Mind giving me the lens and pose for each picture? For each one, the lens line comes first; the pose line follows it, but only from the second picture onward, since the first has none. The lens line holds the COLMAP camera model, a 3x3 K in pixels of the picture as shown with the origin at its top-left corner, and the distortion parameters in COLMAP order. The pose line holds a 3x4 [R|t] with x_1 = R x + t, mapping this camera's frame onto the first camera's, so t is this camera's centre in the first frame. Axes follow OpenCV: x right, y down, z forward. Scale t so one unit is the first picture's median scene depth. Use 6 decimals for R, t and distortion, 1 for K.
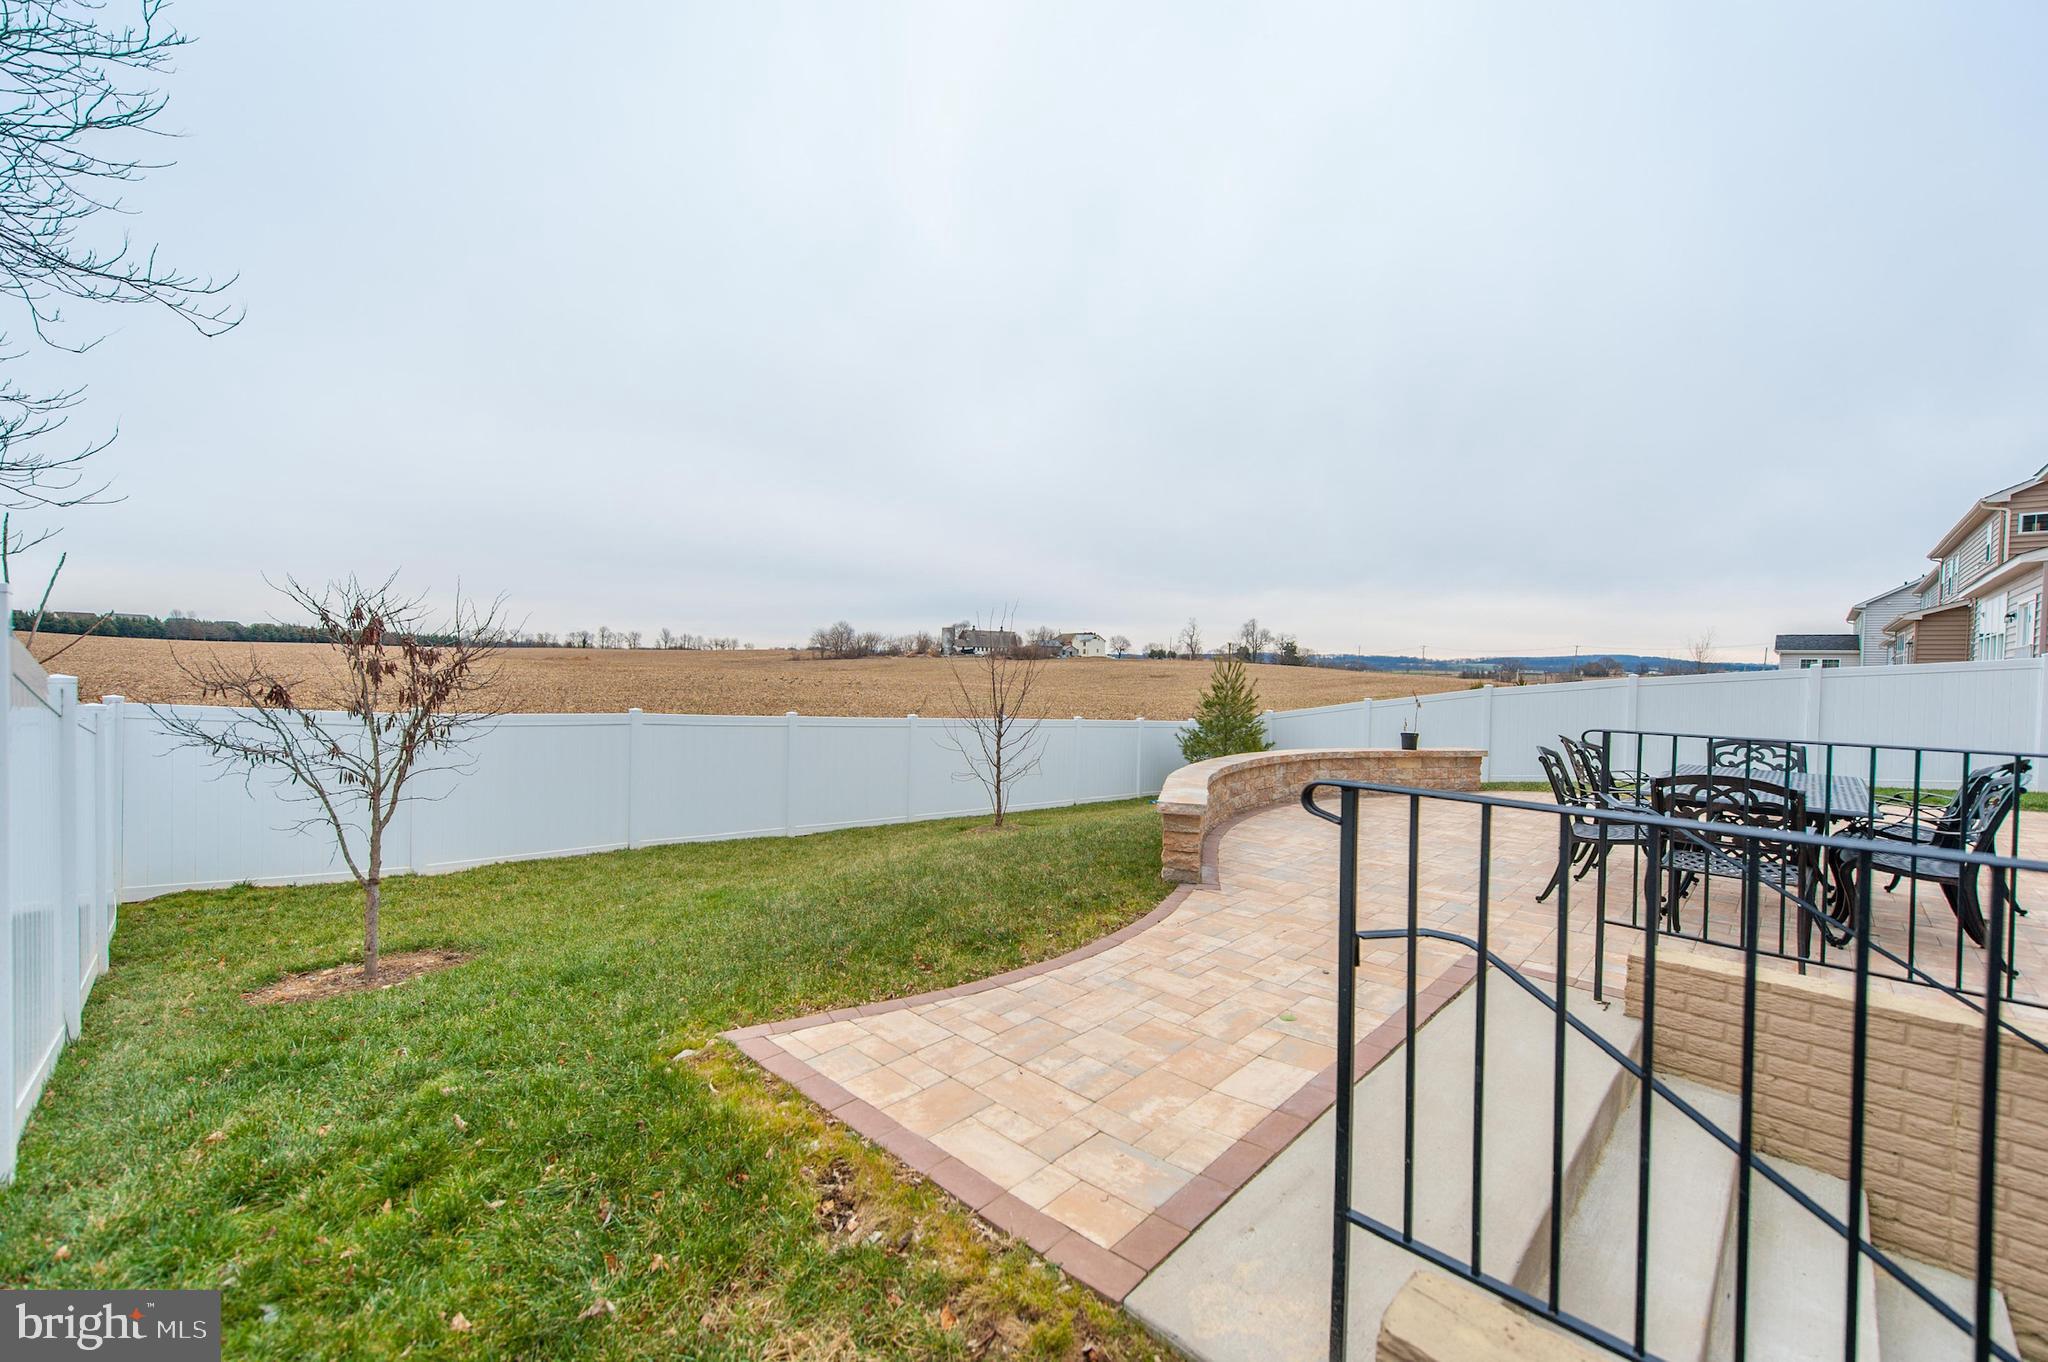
lens RADIAL K [[815.8, 0, 1024.0], [0, 815.8, 681.0], [0, 0, 1]] dist [0.011695, -0.000056]
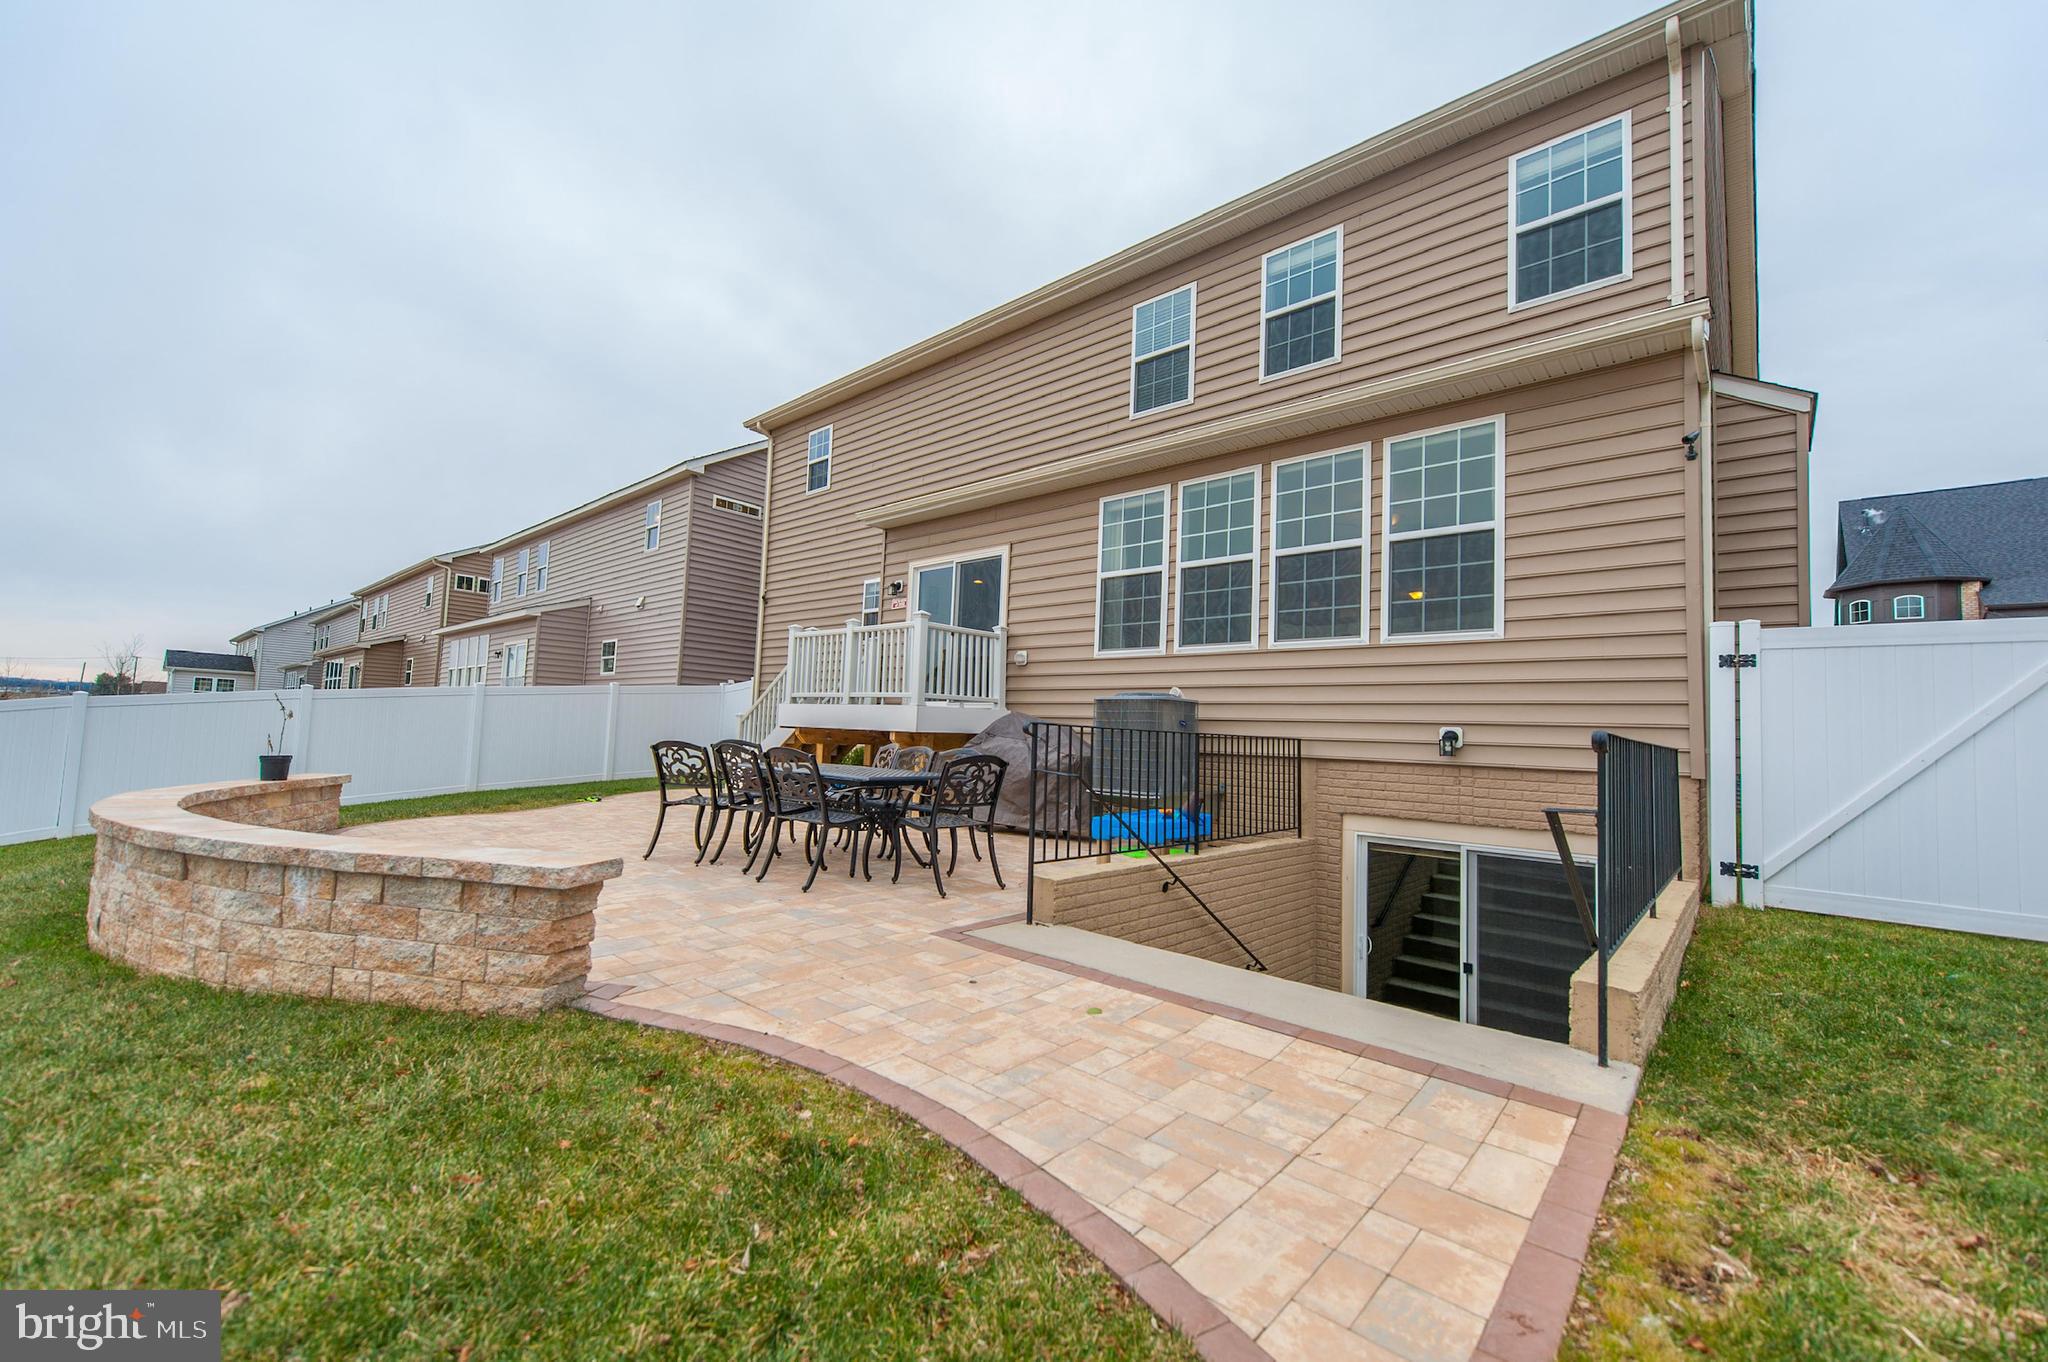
lens RADIAL K [[815.8, 0, 1024.0], [0, 815.8, 681.0], [0, 0, 1]] dist [0.011695, -0.000056]
pose [[-0.039464, 0.046656, 0.998131, -0.578465], [-0.019201, 0.998689, -0.047441, 0.051261], [-0.999036, -0.021038, -0.038516, 0.960358]]
